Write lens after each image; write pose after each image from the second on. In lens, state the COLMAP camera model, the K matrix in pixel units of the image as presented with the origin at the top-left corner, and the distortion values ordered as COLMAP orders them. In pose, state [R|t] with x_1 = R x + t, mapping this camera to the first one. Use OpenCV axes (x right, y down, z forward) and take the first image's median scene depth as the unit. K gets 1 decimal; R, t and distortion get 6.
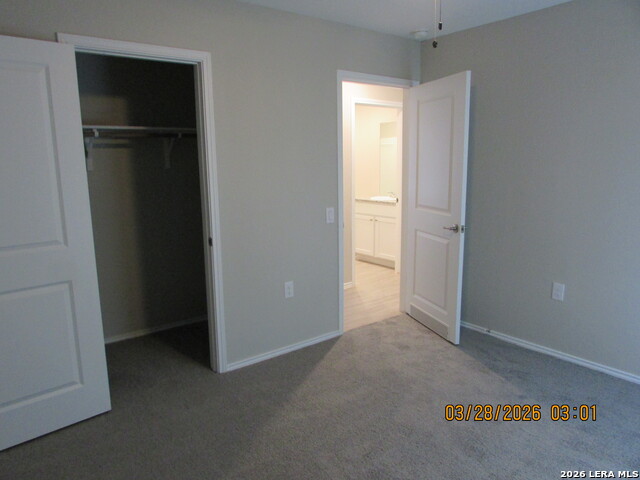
lens RADIAL K [[453.2, 0, 319.9], [0, 453.2, 240.2], [0, 0, 1]] dist [-0.019770, 0.011554]
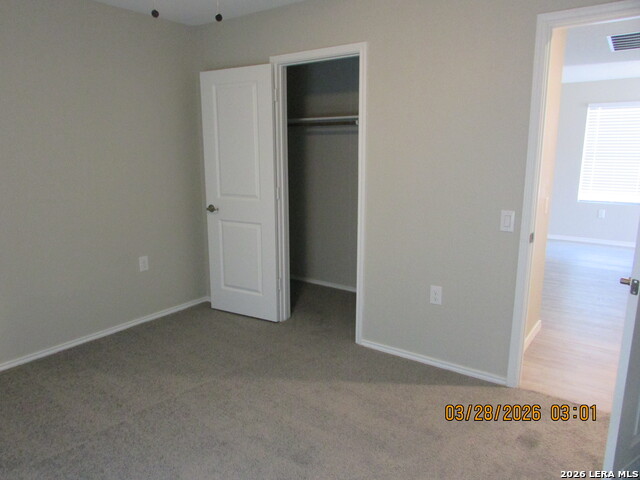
lens RADIAL K [[453.2, 0, 319.7], [0, 453.2, 239.4], [0, 0, 1]] dist [-0.019770, 0.011554]
pose [[0.291612, 0.199992, -0.935396, 0.705918], [-0.175146, 0.972530, 0.153329, -0.095267], [0.940365, 0.119118, 0.318629, 0.540884]]
